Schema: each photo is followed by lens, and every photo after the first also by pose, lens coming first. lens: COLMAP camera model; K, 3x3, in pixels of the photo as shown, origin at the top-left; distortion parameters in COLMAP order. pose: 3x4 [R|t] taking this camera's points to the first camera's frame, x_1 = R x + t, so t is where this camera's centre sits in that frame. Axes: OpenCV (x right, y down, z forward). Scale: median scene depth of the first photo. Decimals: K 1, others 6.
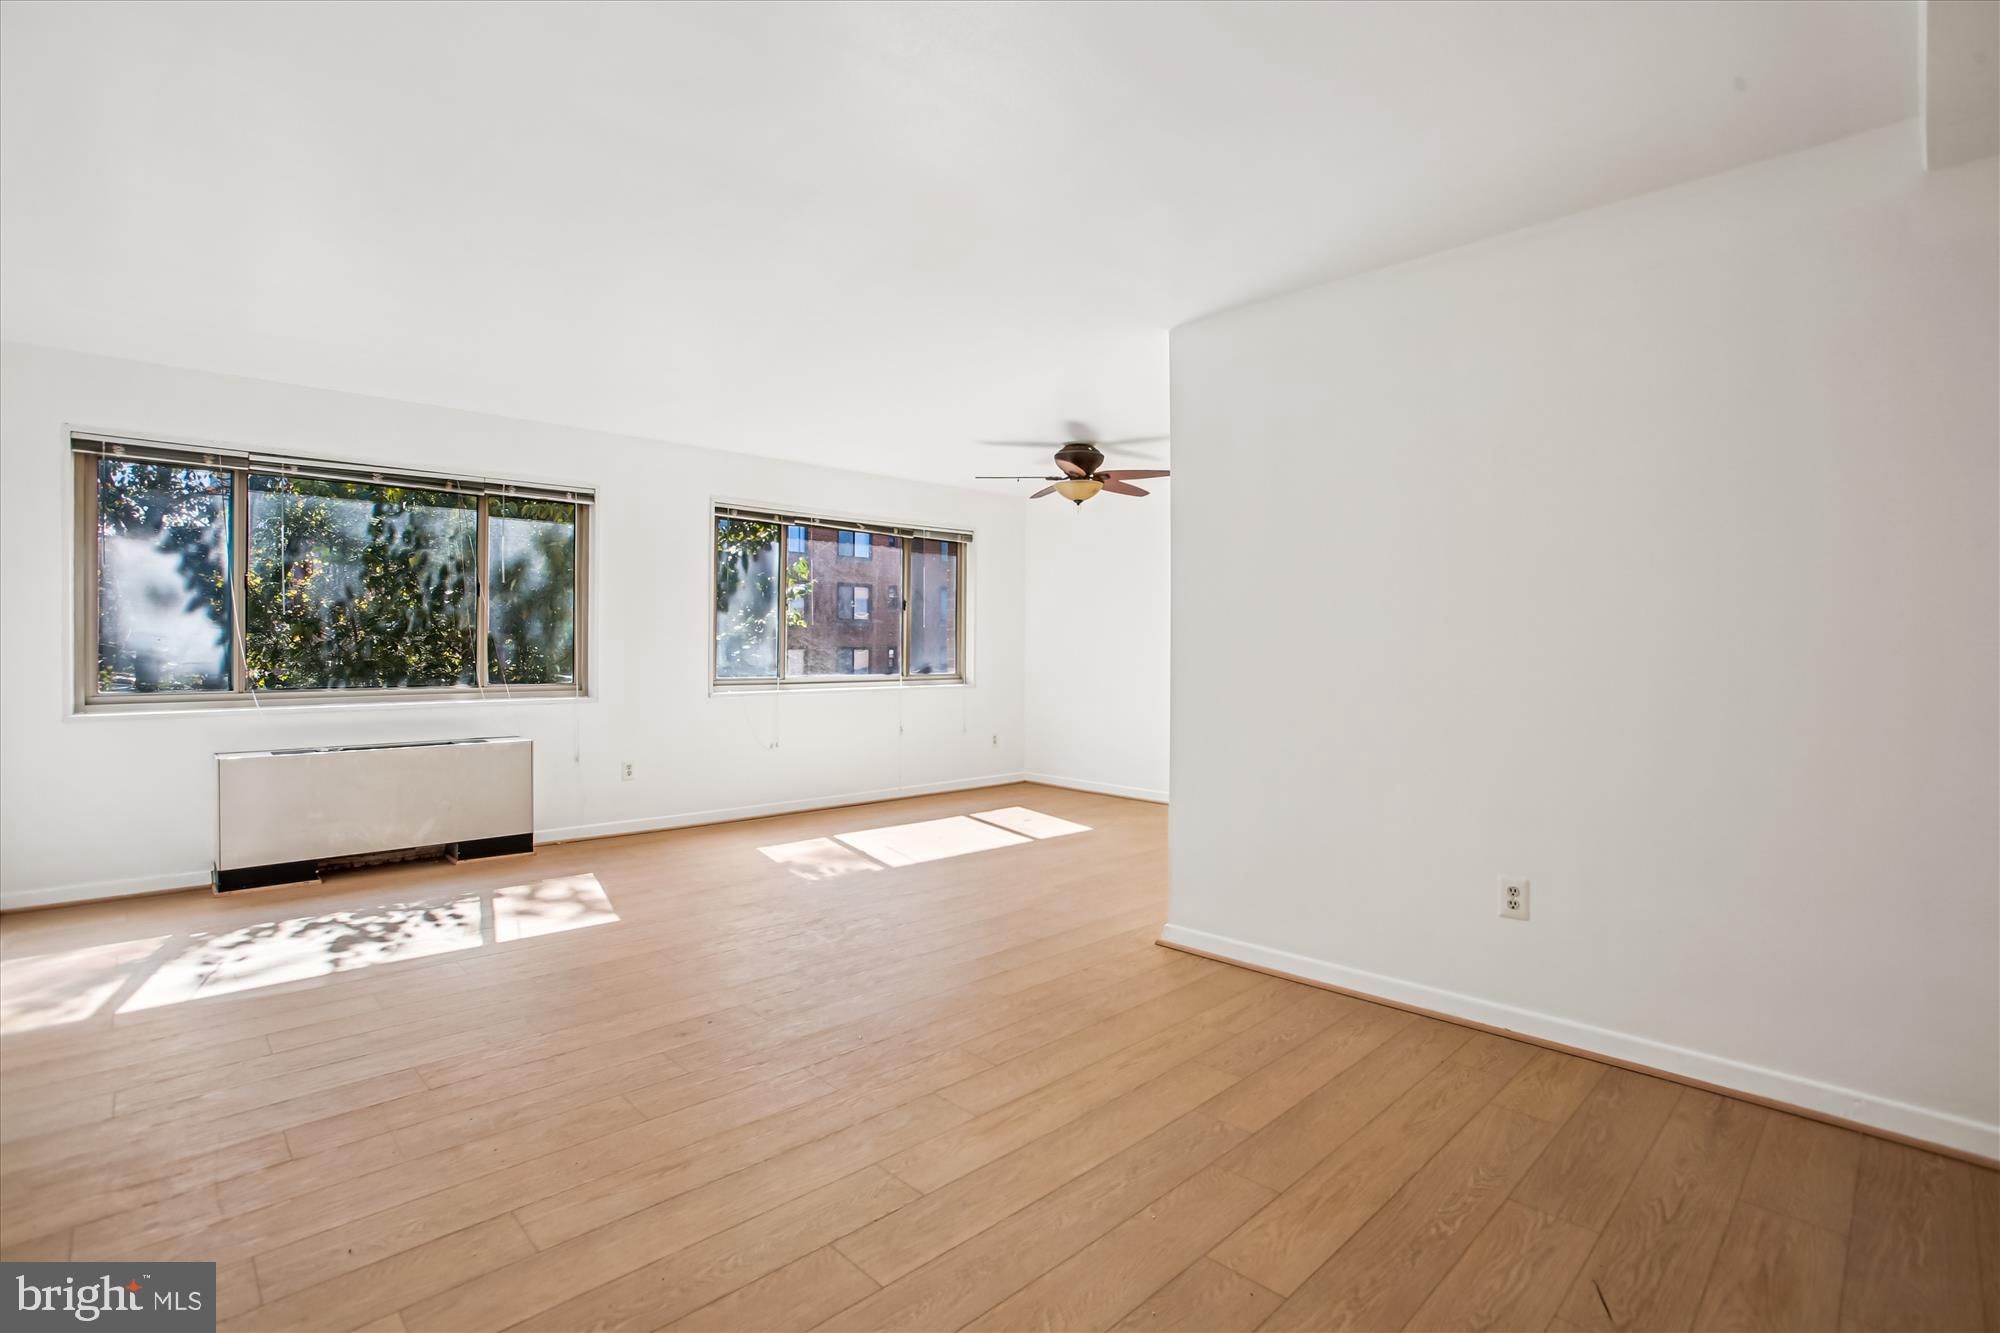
lens RADIAL K [[941.9, 0, 1004.8], [0, 941.9, 642.2], [0, 0, 1]] dist [-0.071987, 0.027704]
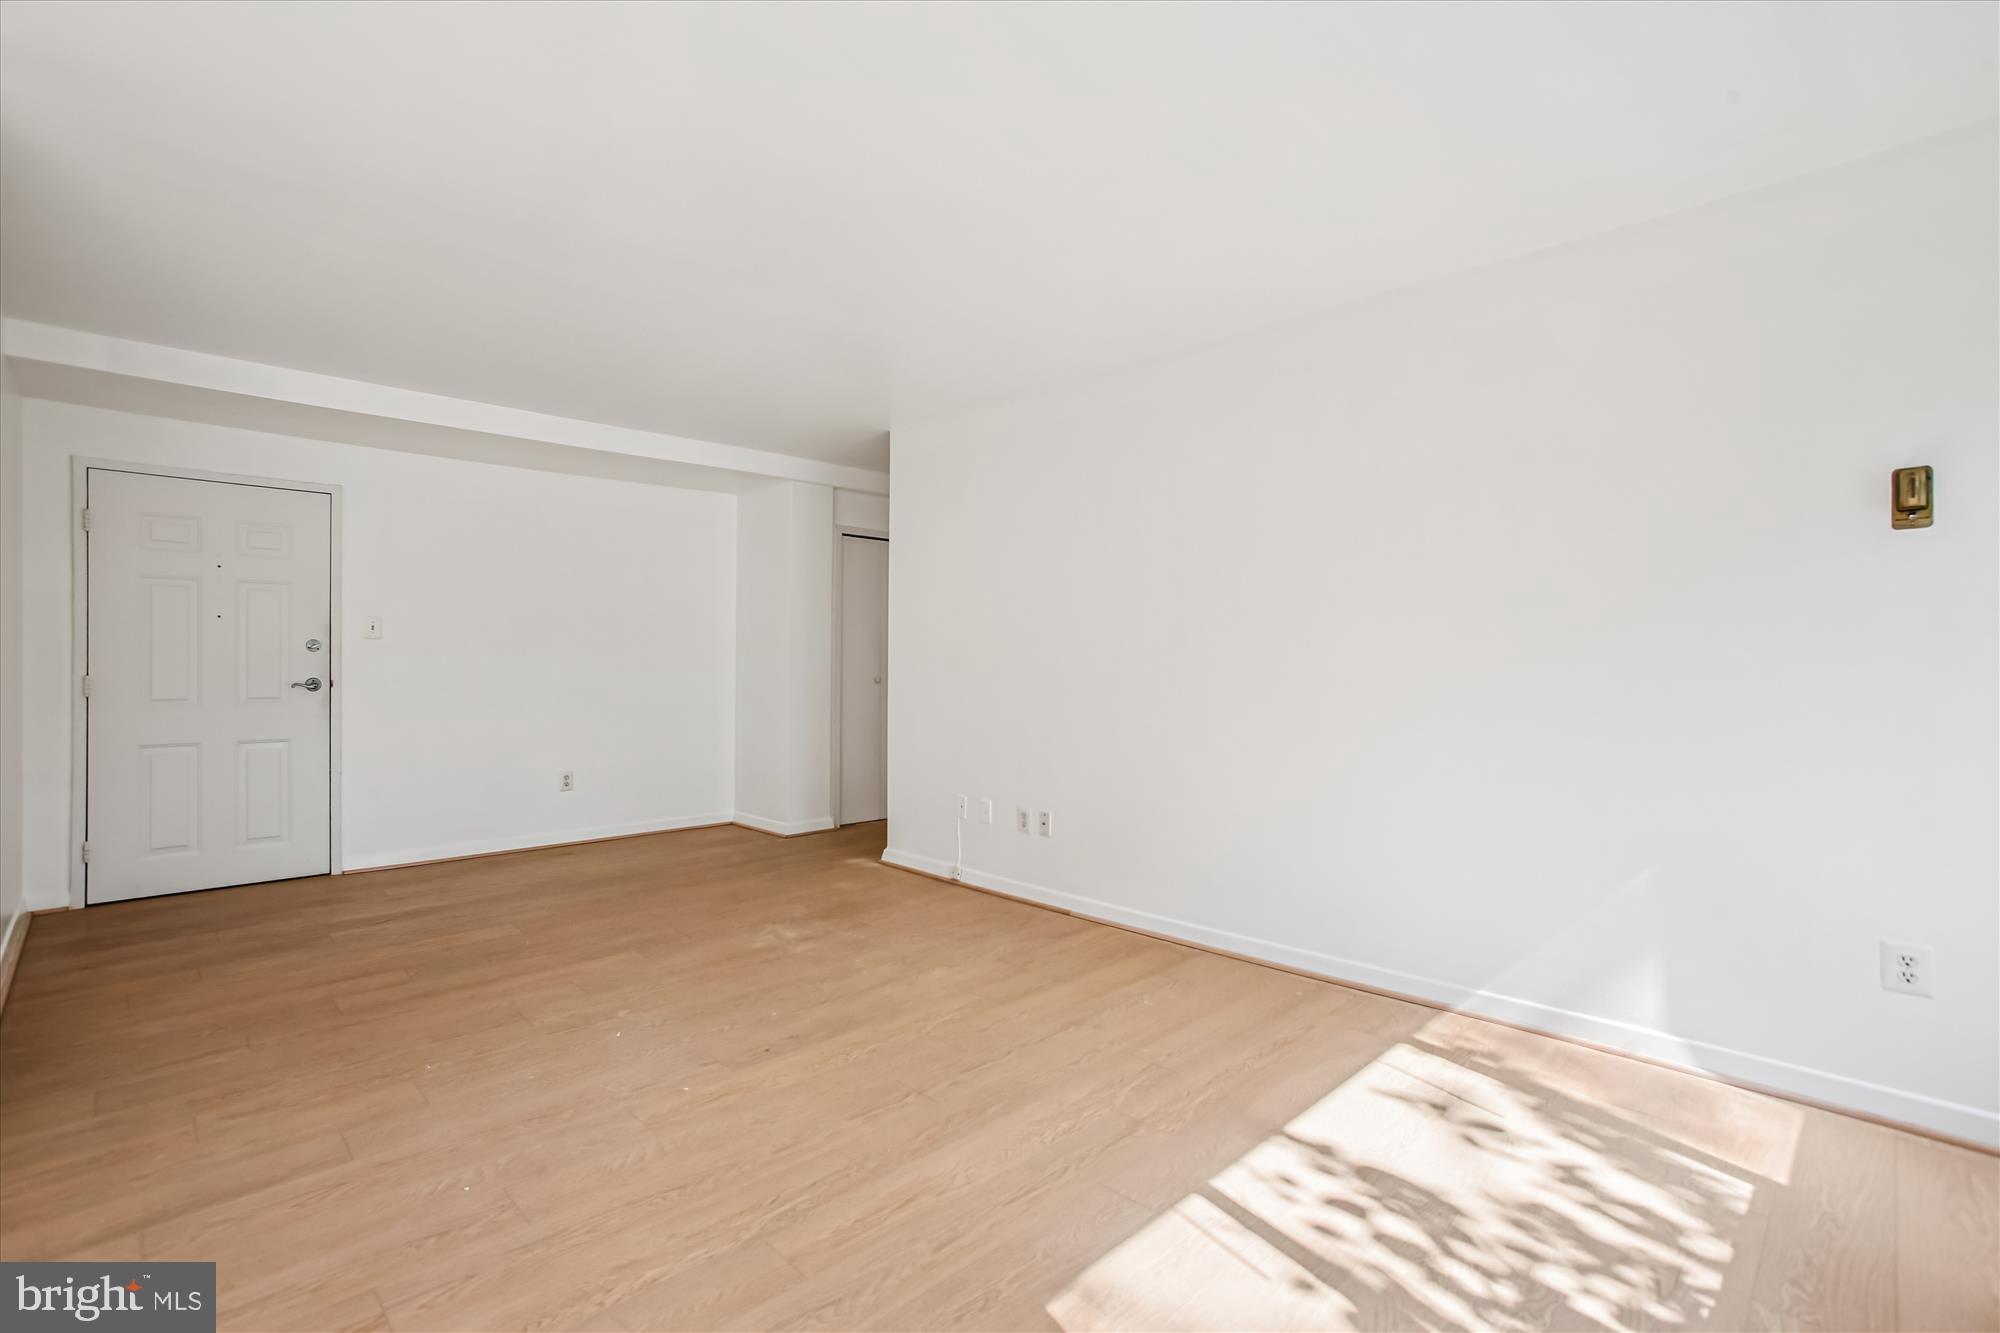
lens RADIAL K [[908.7, 0, 1000.0], [0, 908.7, 666.5], [0, 0, 1]] dist [-0.054658, 0.031036]
pose [[-0.999869, -0.009133, -0.013377, -0.309482], [-0.009138, 0.999958, 0.000280, 0.006585], [0.013374, 0.000402, -0.999910, 1.104565]]
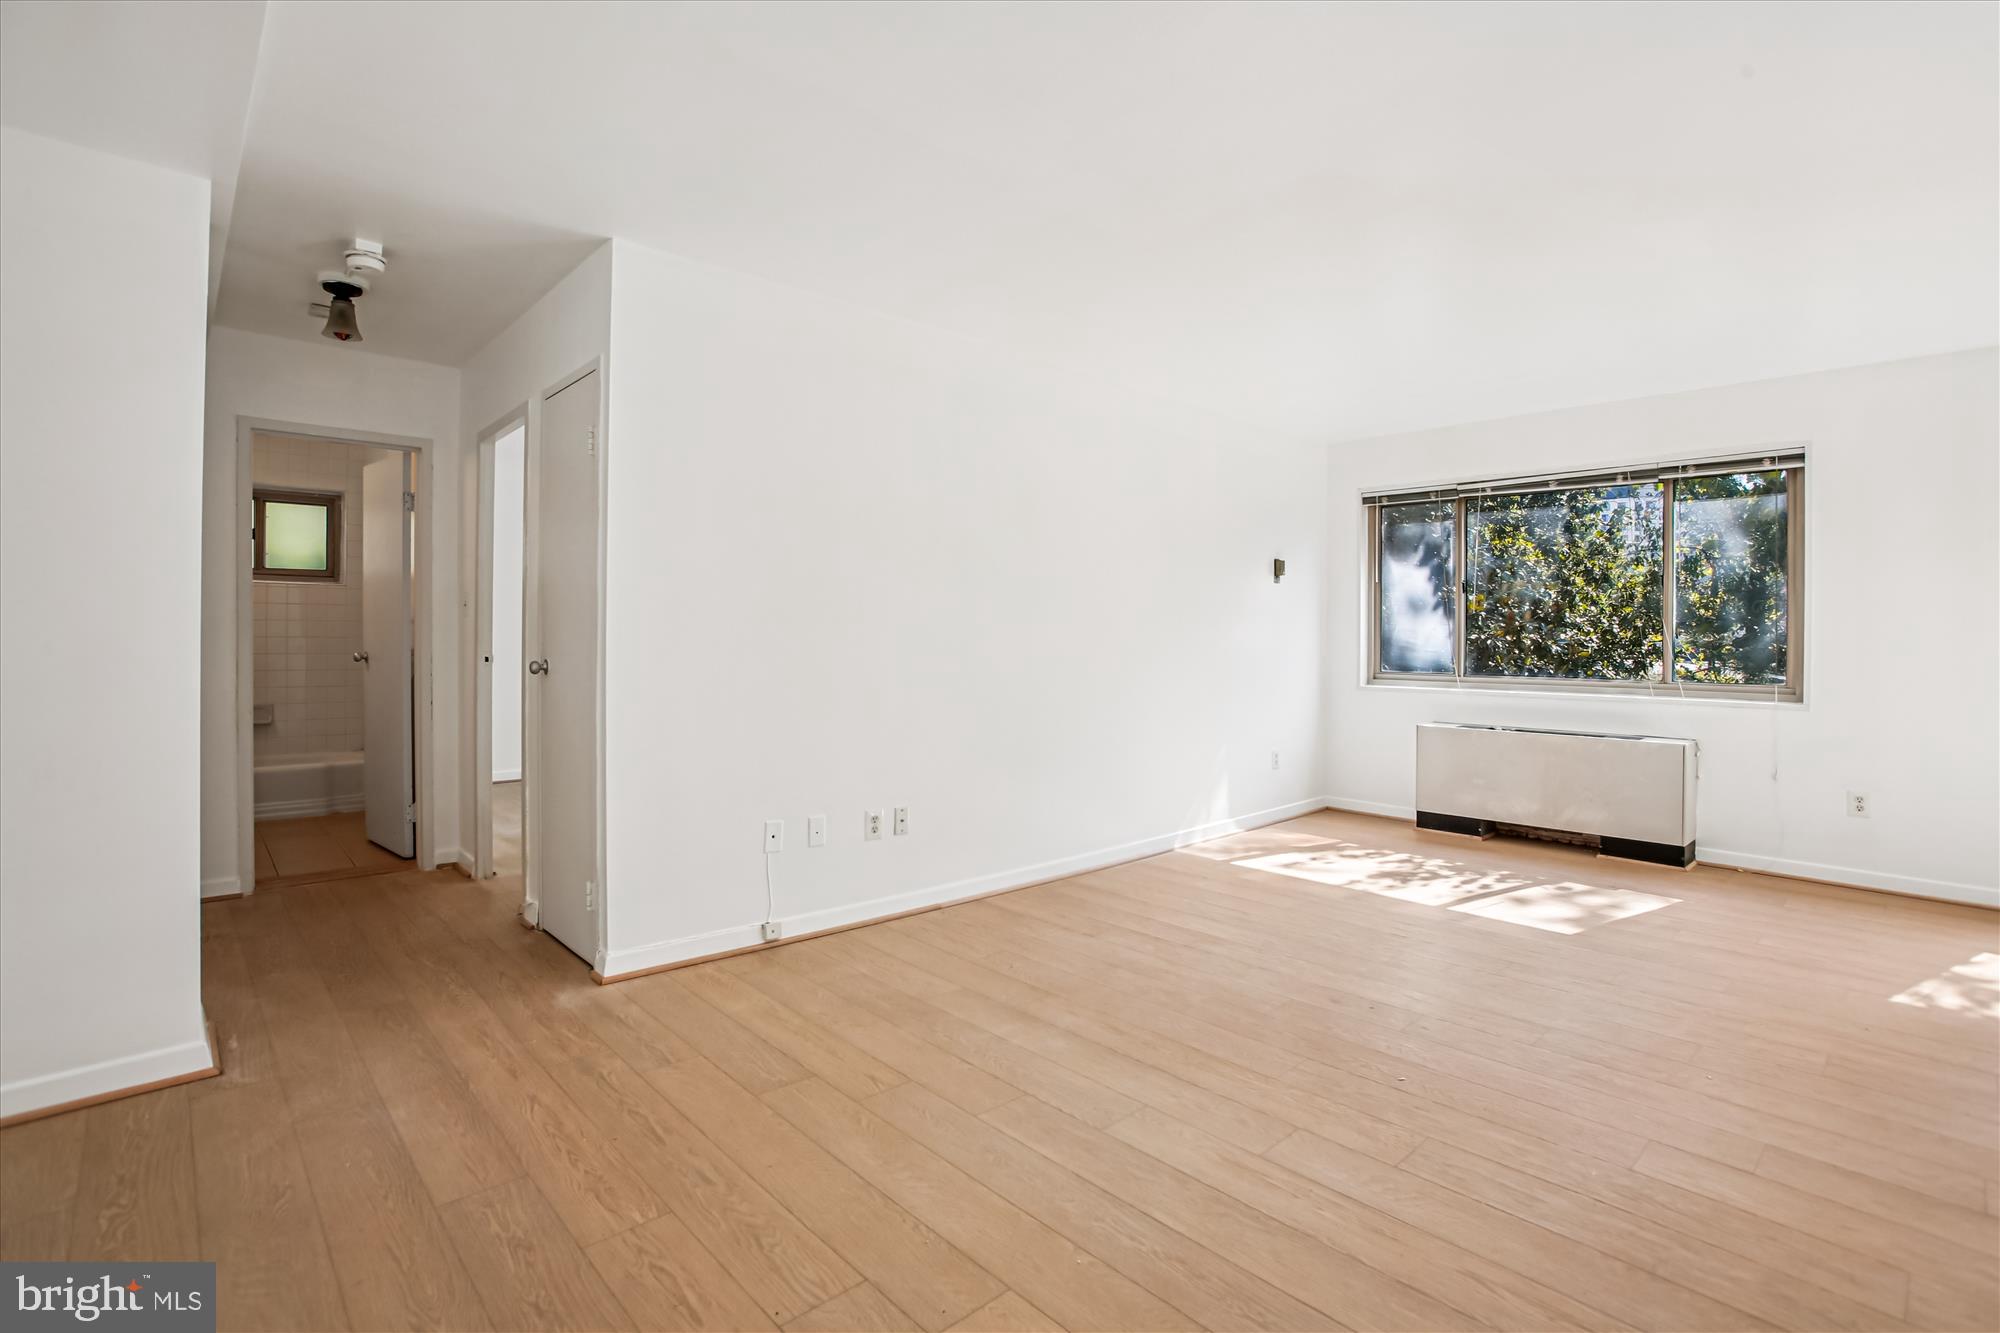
lens RADIAL K [[941.9, 0, 1004.8], [0, 941.9, 642.2], [0, 0, 1]] dist [-0.071987, 0.027704]
pose [[-0.018782, 0.003209, -0.999818, 0.397148], [-0.003852, 0.999987, 0.003282, 0.005820], [0.999816, 0.003913, -0.018770, 0.352917]]
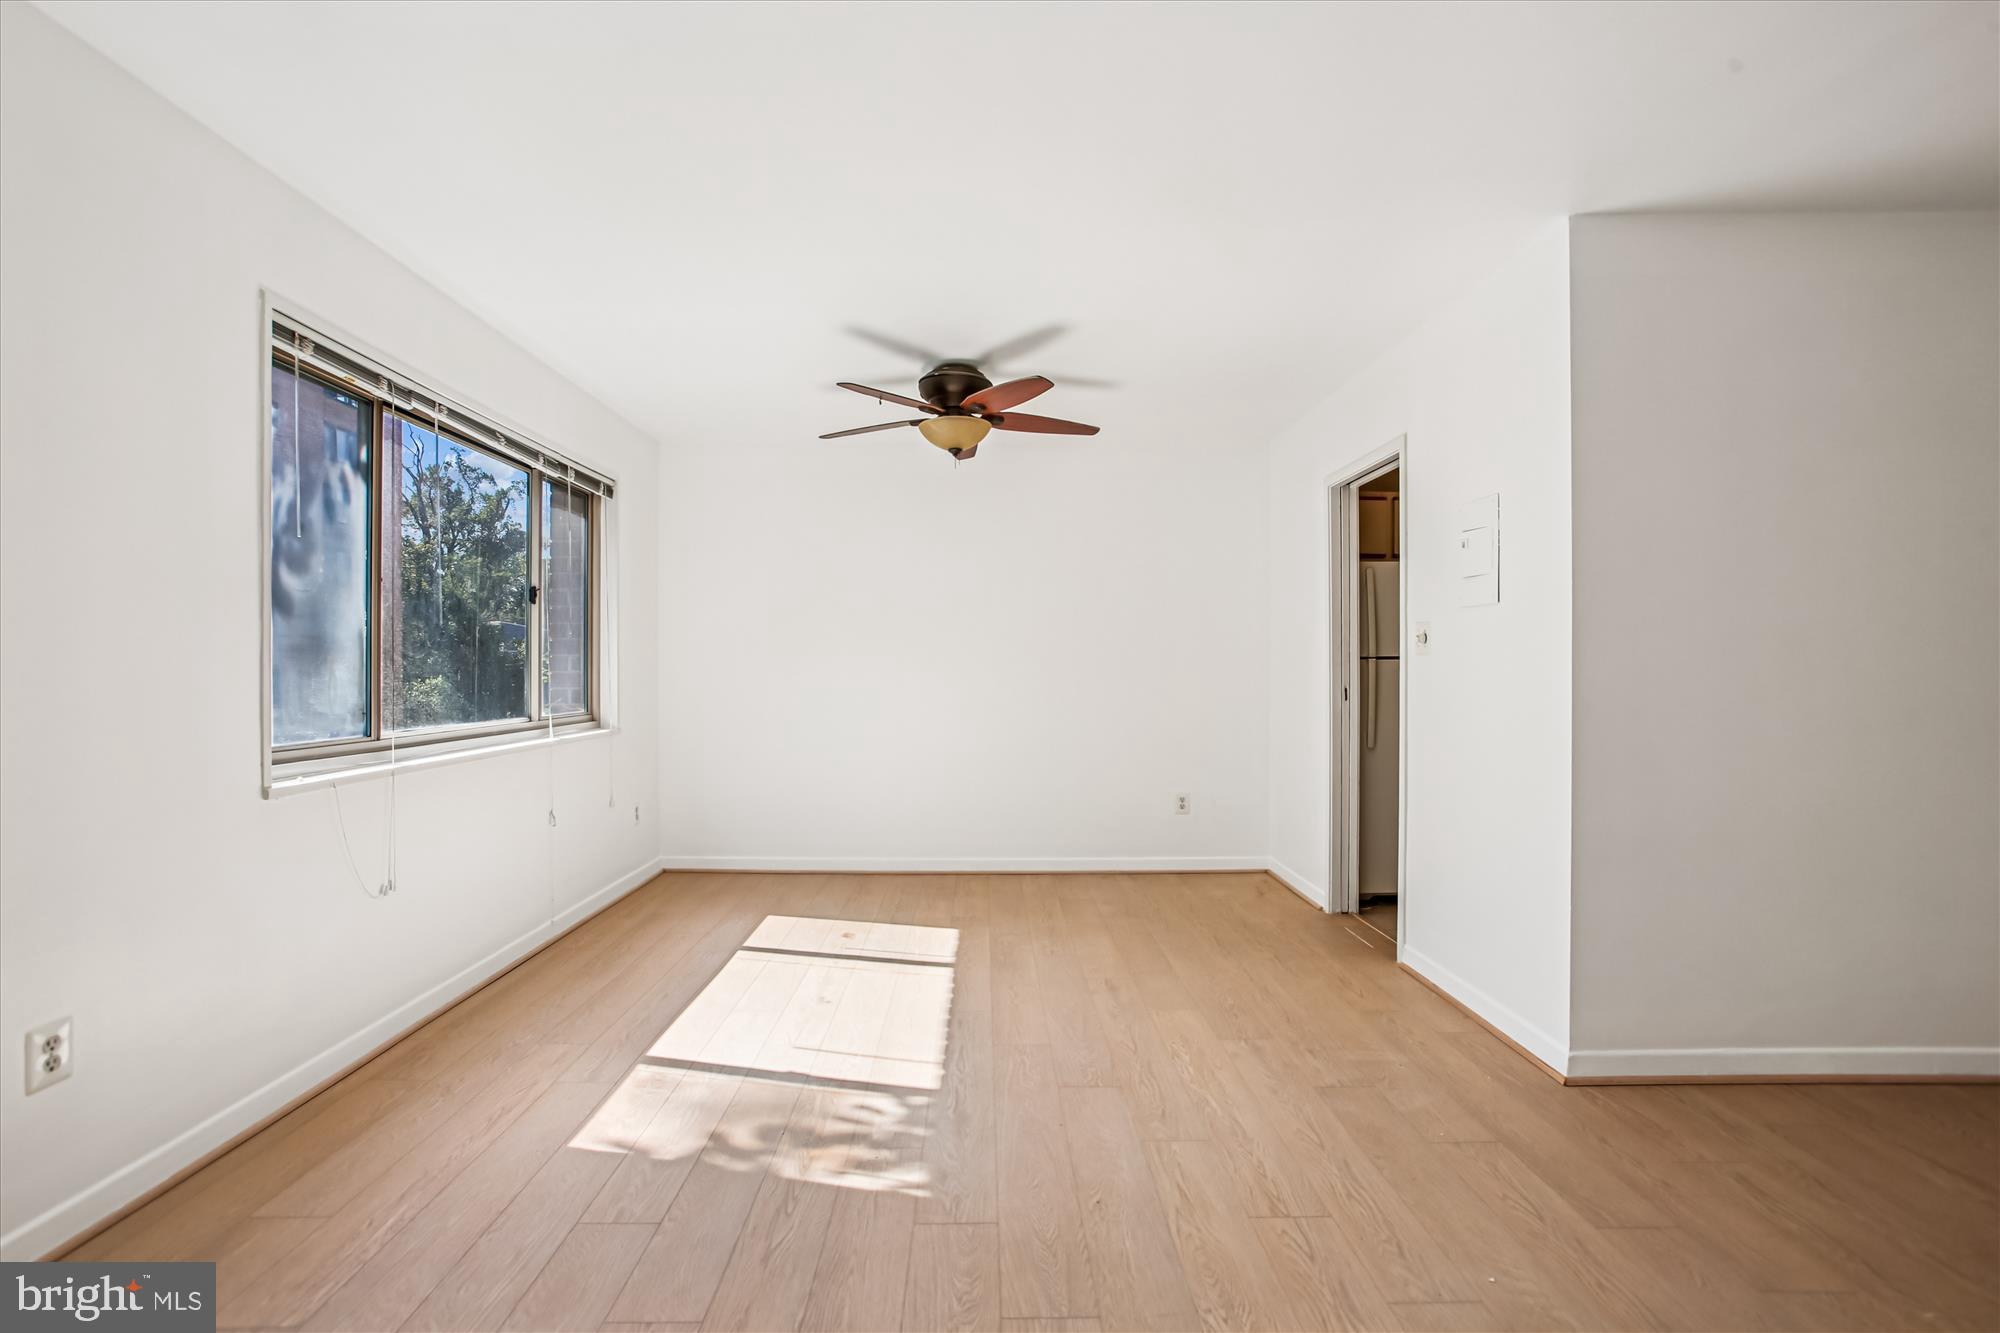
lens RADIAL K [[931.3, 0, 994.9], [0, 931.3, 675.4], [0, 0, 1]] dist [-0.032178, 0.000383]
pose [[0.685707, -0.011445, 0.727787, -0.464201], [0.001104, 0.999892, 0.014685, 0.001334], [-0.727877, -0.009266, 0.685645, 0.617227]]
